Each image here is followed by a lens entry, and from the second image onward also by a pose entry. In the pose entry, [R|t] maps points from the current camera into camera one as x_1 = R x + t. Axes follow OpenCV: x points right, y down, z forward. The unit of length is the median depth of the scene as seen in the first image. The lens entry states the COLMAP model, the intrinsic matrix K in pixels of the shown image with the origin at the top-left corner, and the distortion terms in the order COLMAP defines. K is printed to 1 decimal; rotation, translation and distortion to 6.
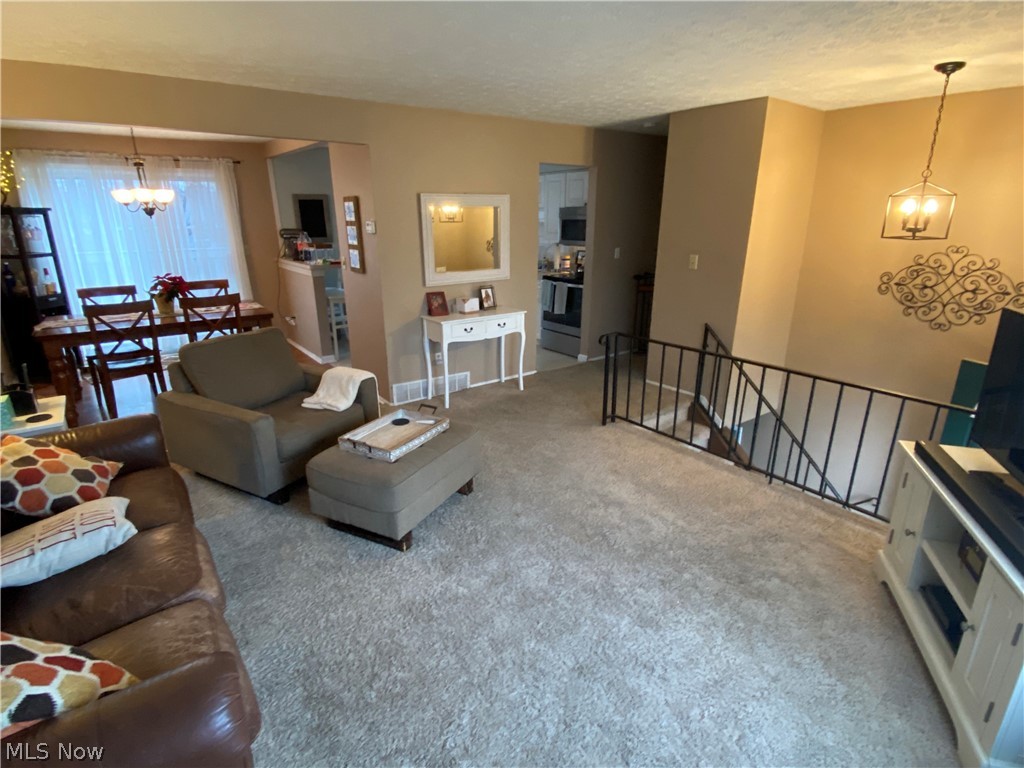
lens RADIAL K [[520.3, 0, 512.0], [0, 520.3, 384.0], [0, 0, 1]] dist [-0.000767, -0.017177]
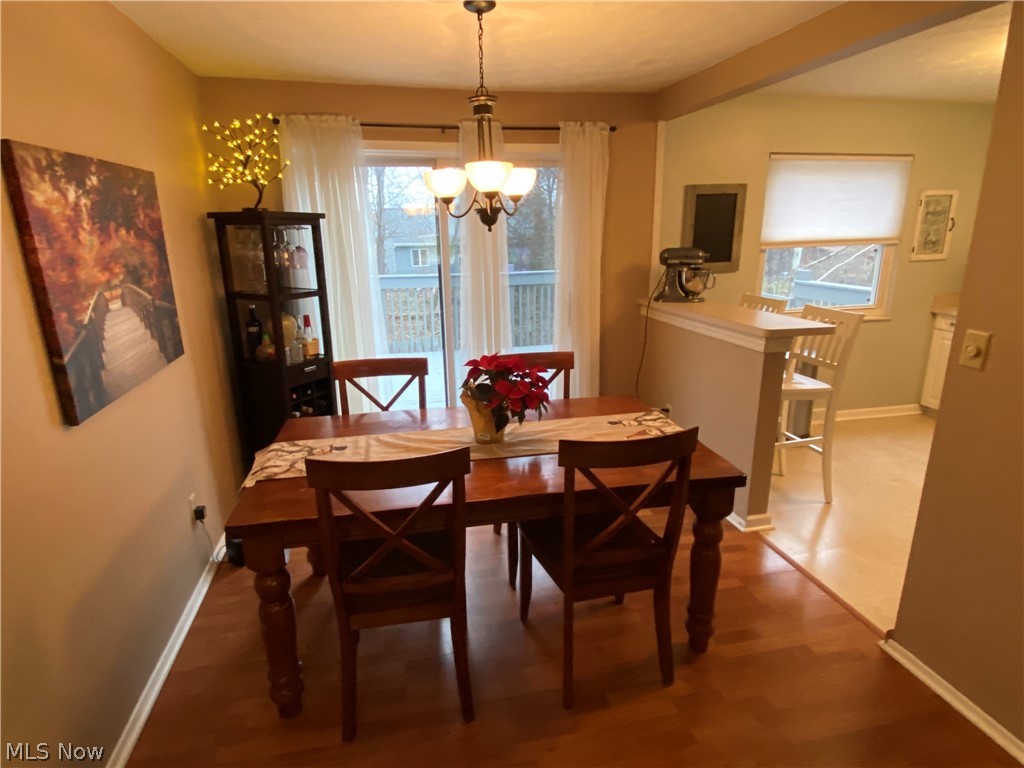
lens RADIAL K [[550.9, 0, 512.0], [0, 550.9, 384.0], [0, 0, 1]] dist [0.000065, -0.000254]
pose [[0.901886, 0.102429, -0.419655, -0.430785], [-0.116985, 0.993093, -0.009020, -0.172413], [0.415832, 0.057229, 0.907639, 0.537747]]
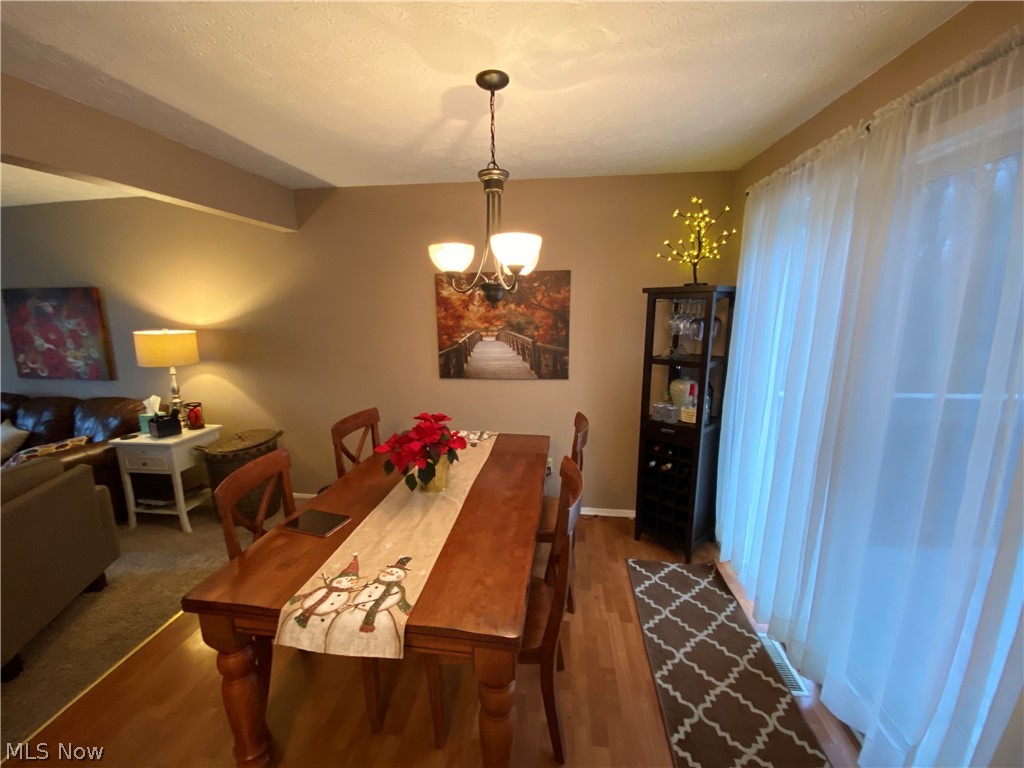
lens RADIAL K [[422.2, 0, 512.0], [0, 422.2, 384.0], [0, 0, 1]] dist [0.010119, -0.017981]
pose [[-0.712318, 0.127500, -0.690179, -0.422993], [-0.209021, 0.900204, 0.382024, -0.380895], [0.670010, 0.416384, -0.614582, 1.190852]]
